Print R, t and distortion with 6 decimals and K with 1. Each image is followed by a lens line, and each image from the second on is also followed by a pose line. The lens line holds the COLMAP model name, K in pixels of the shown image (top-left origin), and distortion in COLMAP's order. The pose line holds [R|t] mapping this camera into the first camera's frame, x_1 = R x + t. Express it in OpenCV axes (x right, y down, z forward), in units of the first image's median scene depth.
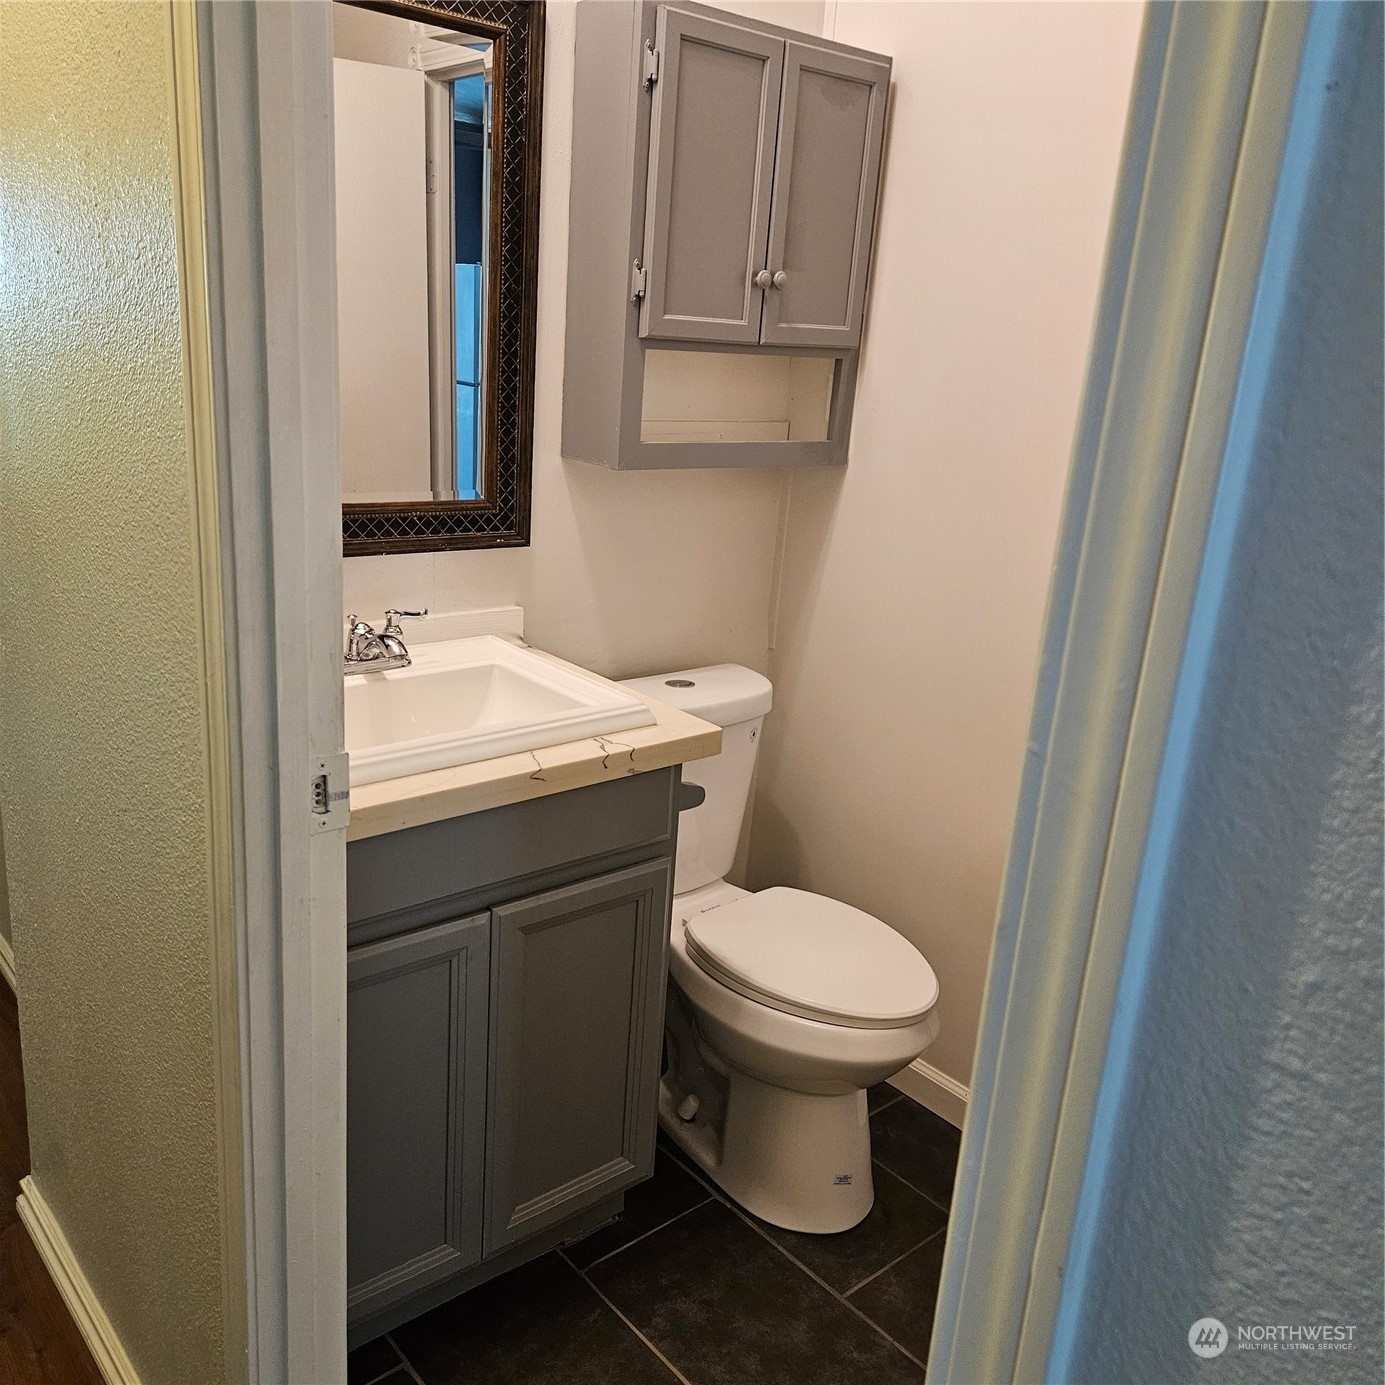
lens RADIAL K [[1222.4, 0, 690.0], [0, 1222.4, 716.9], [0, 0, 1]] dist [0.080904, -0.076442]
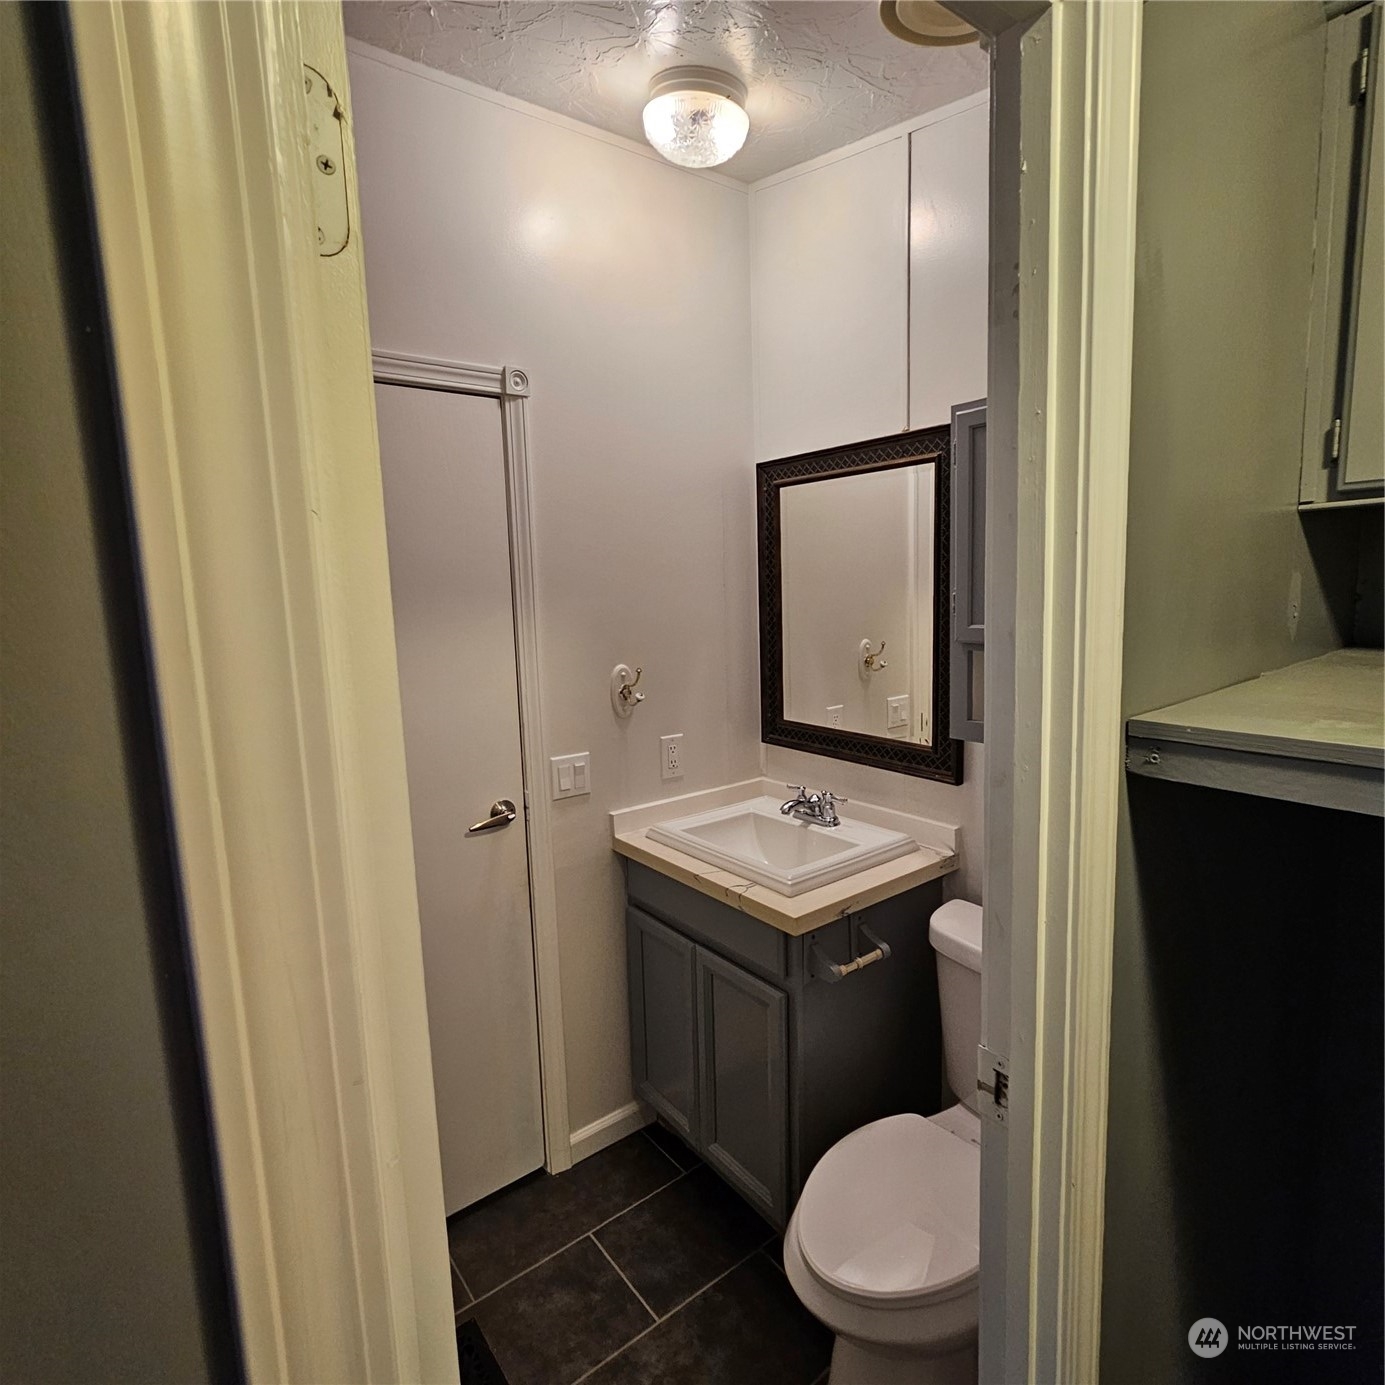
lens RADIAL K [[760.7, 0, 692.5], [0, 760.7, 692.5], [0, 0, 1]] dist [-0.001565, 0.000073]
pose [[-0.046989, 0.073360, -0.996198, 0.791633], [-0.283660, 0.955263, 0.083726, -0.247730], [0.957773, 0.286516, -0.024078, 0.773033]]
